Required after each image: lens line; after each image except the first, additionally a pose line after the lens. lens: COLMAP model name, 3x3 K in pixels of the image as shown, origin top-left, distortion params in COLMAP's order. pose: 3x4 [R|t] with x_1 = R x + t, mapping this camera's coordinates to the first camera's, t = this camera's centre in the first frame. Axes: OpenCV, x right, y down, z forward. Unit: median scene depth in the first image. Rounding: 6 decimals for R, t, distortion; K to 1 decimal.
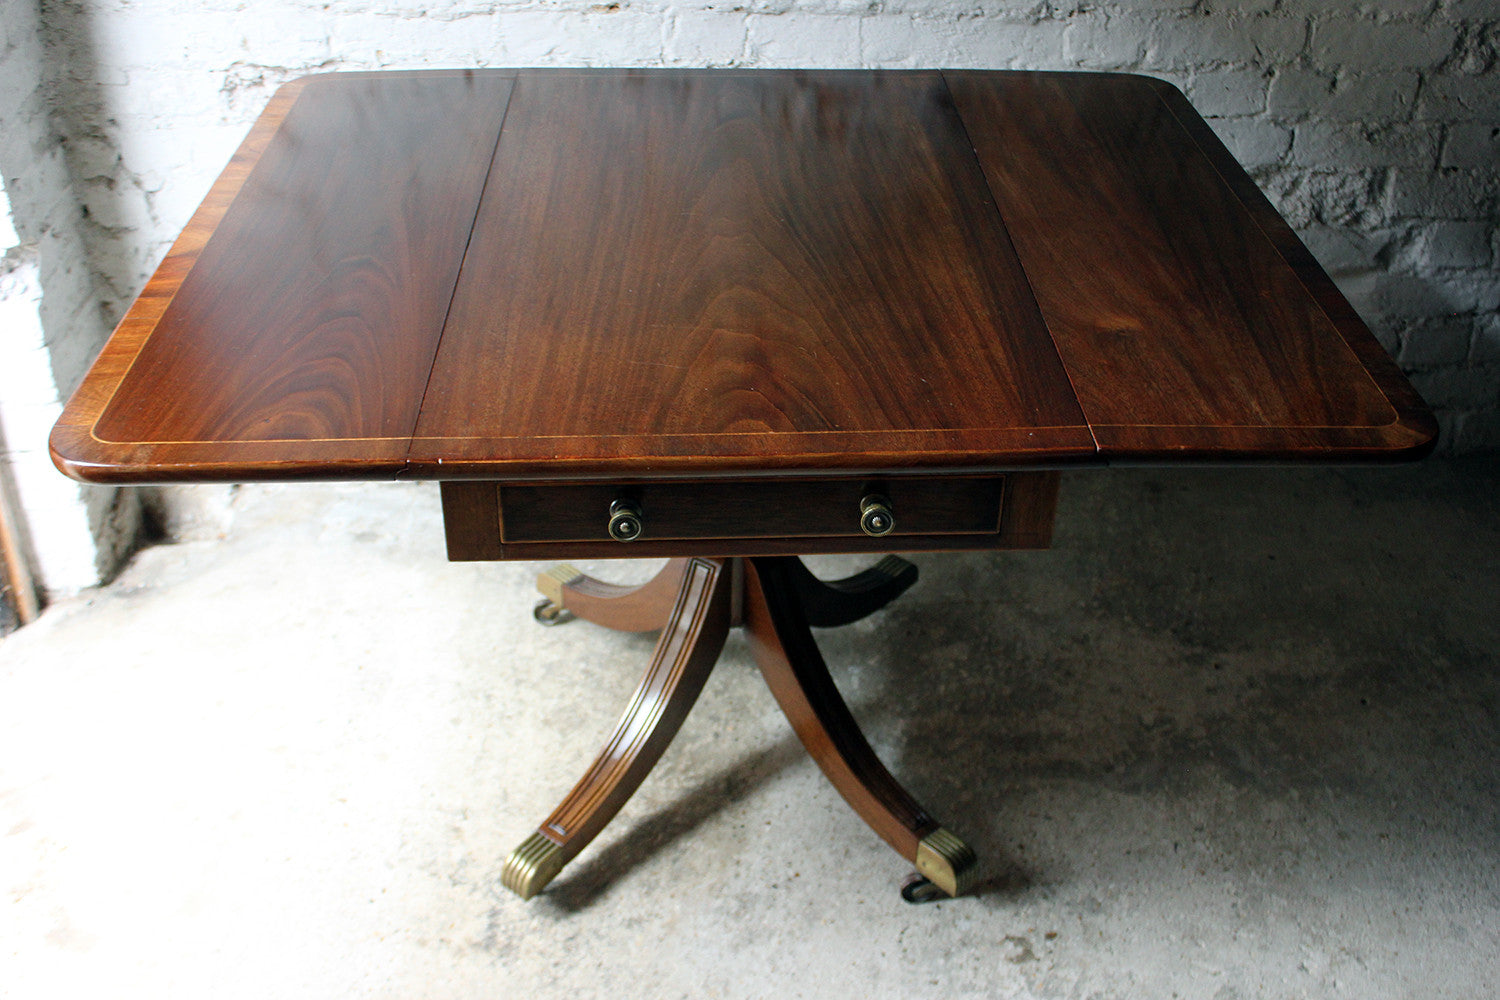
lens RADIAL K [[1576.5, 0, 774.3], [0, 1576.5, 496.8], [0, 0, 1]] dist [-0.073213, 0.000000]
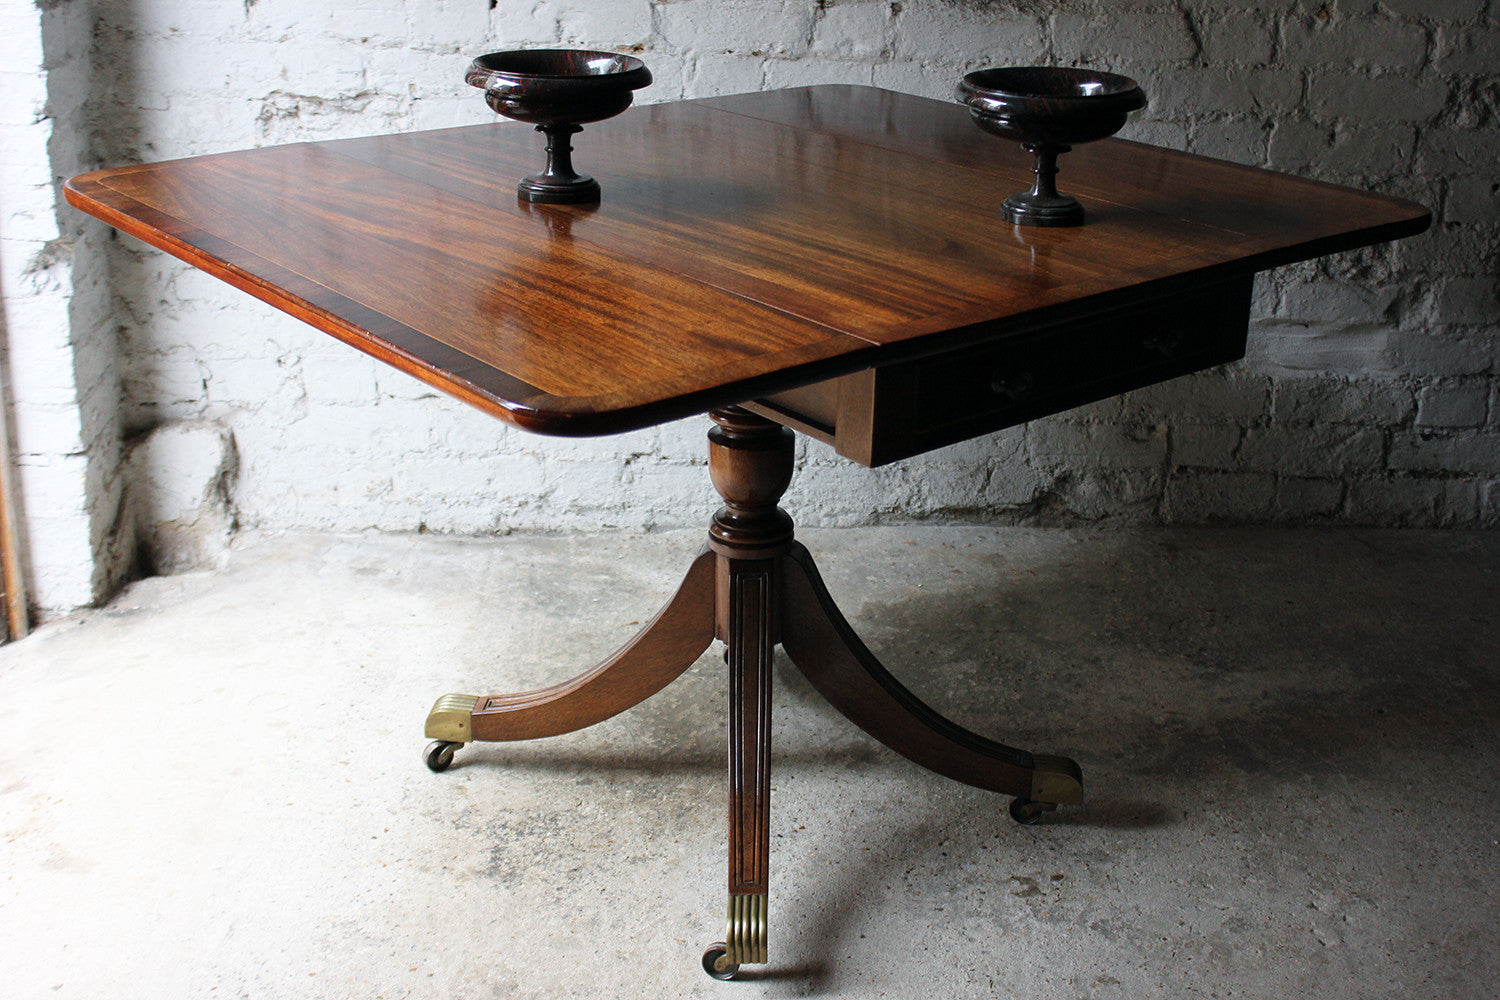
lens RADIAL K [[1829.5, 0, 765.1], [0, 1829.5, 476.2], [0, 0, 1]] dist [-0.044161, 0.000000]
pose [[0.999837, 0.016431, -0.007538, -0.003332], [-0.017582, 0.980789, -0.194280, 0.206057], [0.004202, 0.194381, 0.980917, -0.148174]]
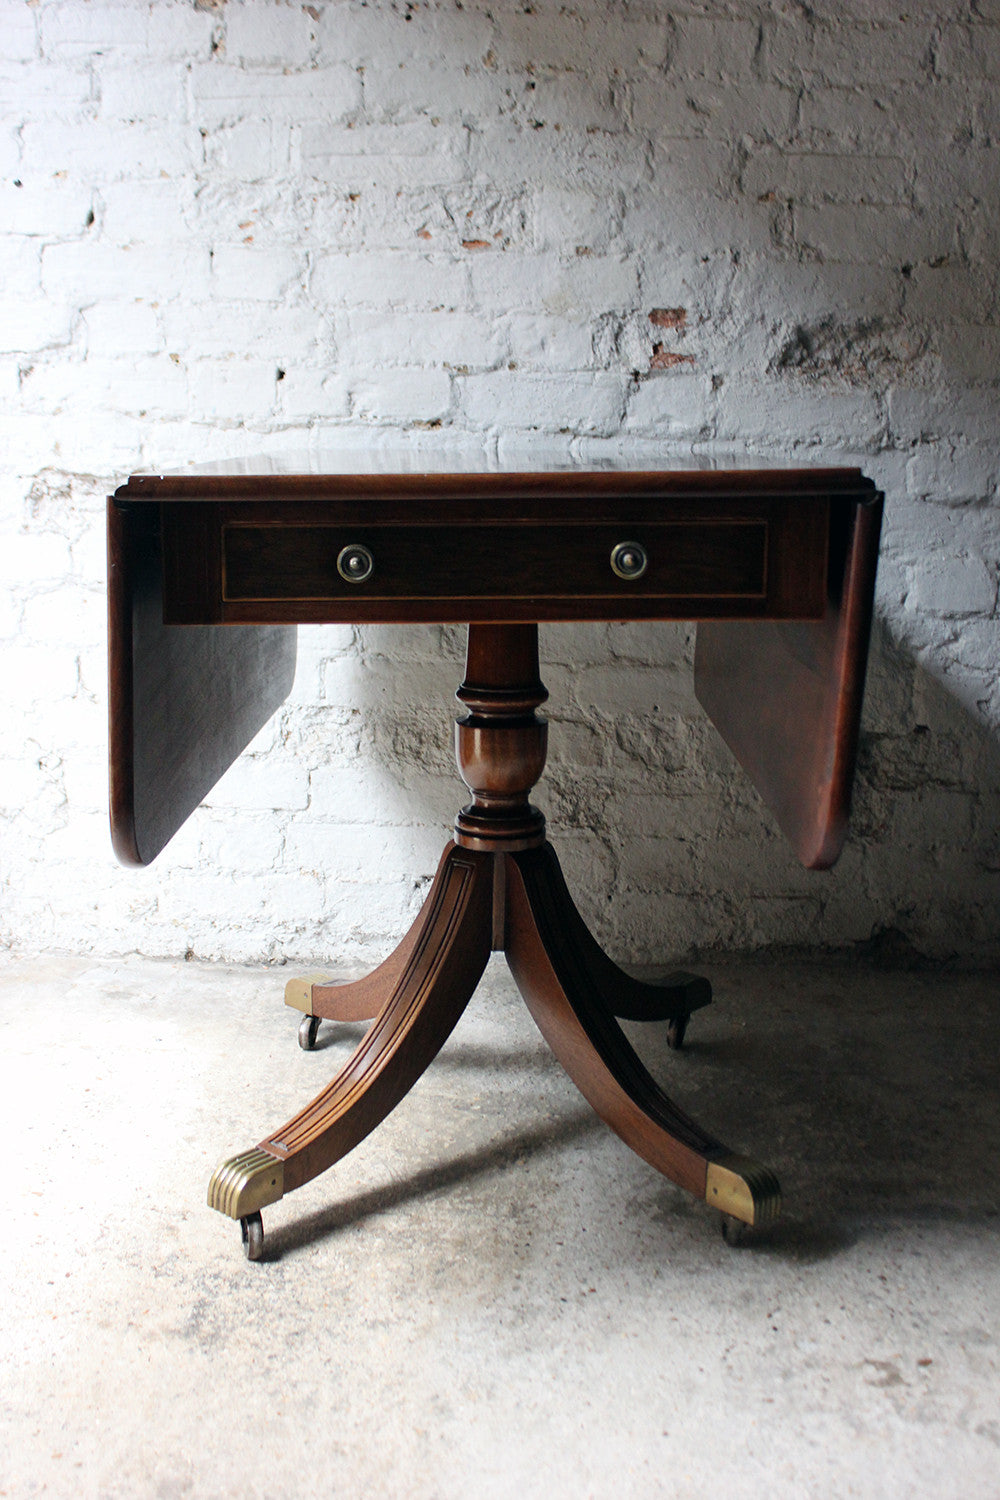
lens RADIAL K [[1647.1, 0, 509.4], [0, 1647.1, 751.9], [0, 0, 1]] dist [-0.071980, 0.000000]
pose [[0.997269, 0.026672, -0.068868, 0.018265], [-0.048970, 0.936850, -0.346285, 0.227225], [0.055282, 0.348712, 0.935598, 0.121607]]
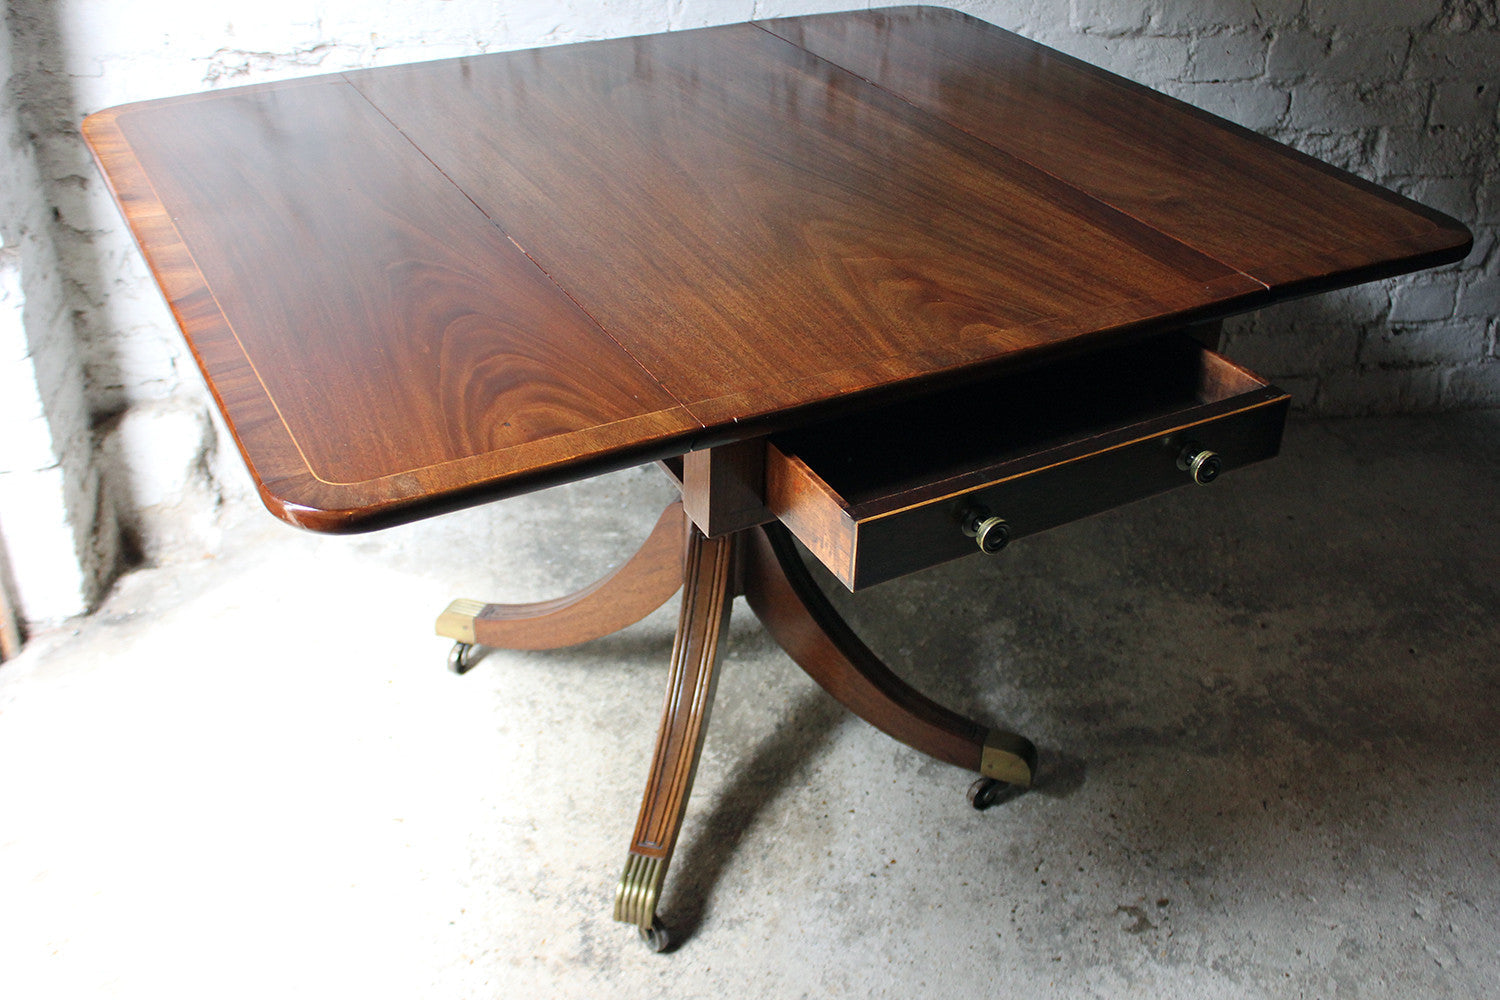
lens RADIAL K [[1562.1, 0, 775.4], [0, 1562.1, 491.2], [0, 0, 1]] dist [-0.073693, 0.000000]
pose [[0.994367, -0.051736, 0.092509, -0.111459], [0.053120, 0.998509, -0.012557, 0.018286], [-0.091721, 0.017400, 0.995633, 0.043574]]
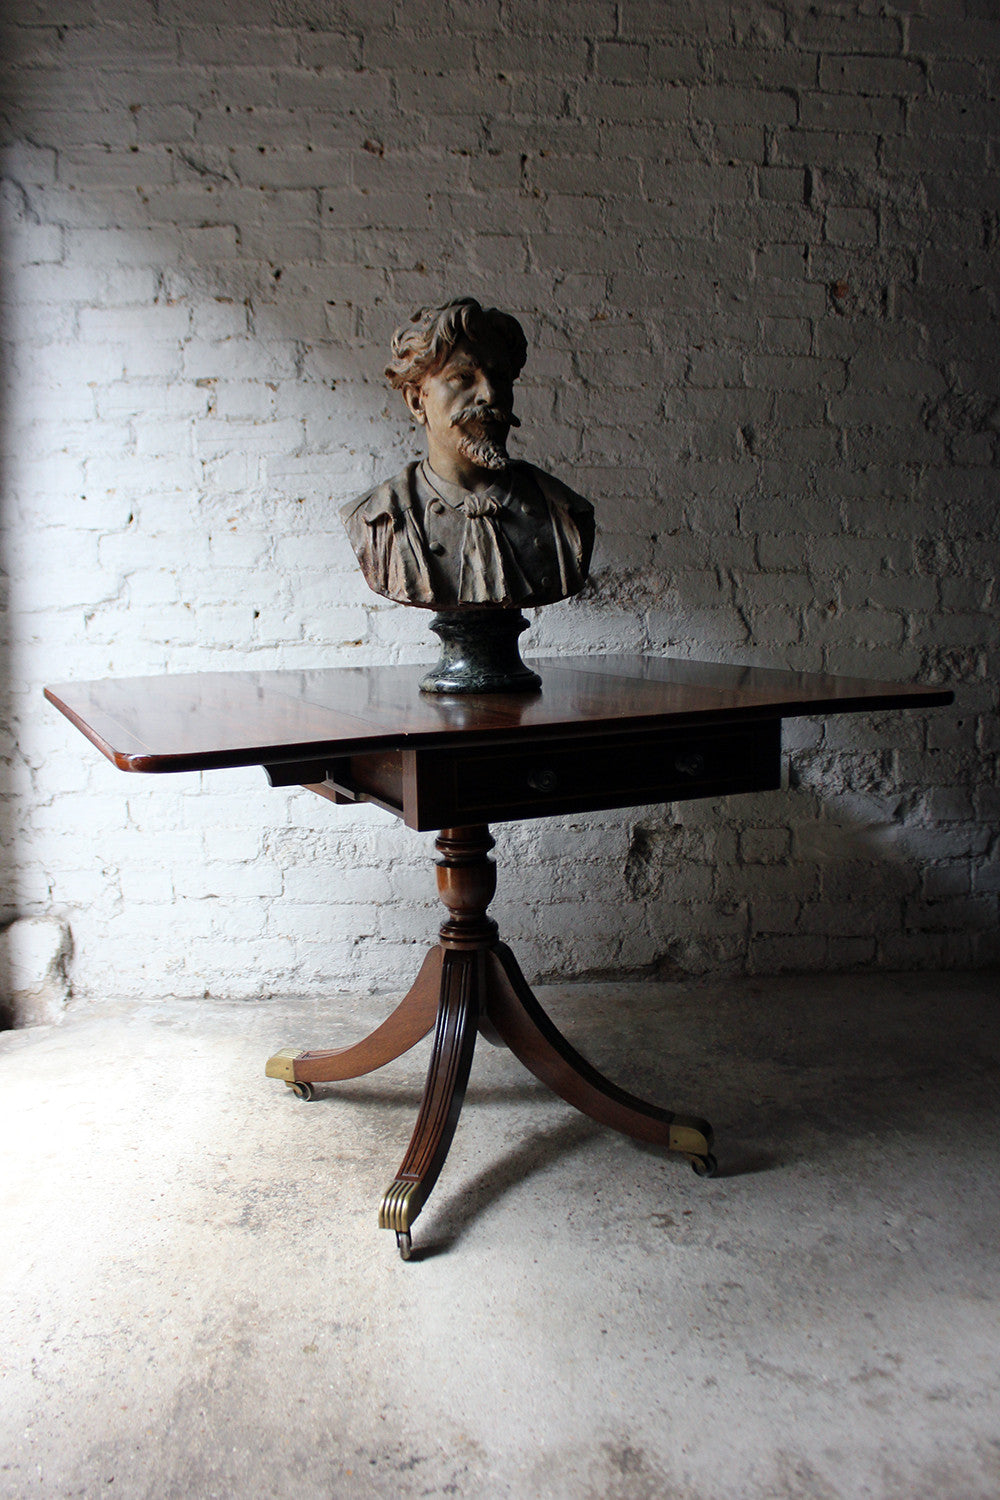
lens RADIAL K [[1210.2, 0, 485.9], [0, 1210.2, 775.1], [0, 0, 1]] dist [-0.151592, 0.118473]
pose [[0.999849, -0.015022, 0.008771, 0.007530], [0.017272, 0.917282, -0.397864, 0.265251], [-0.002069, 0.397956, 0.917402, -0.010056]]
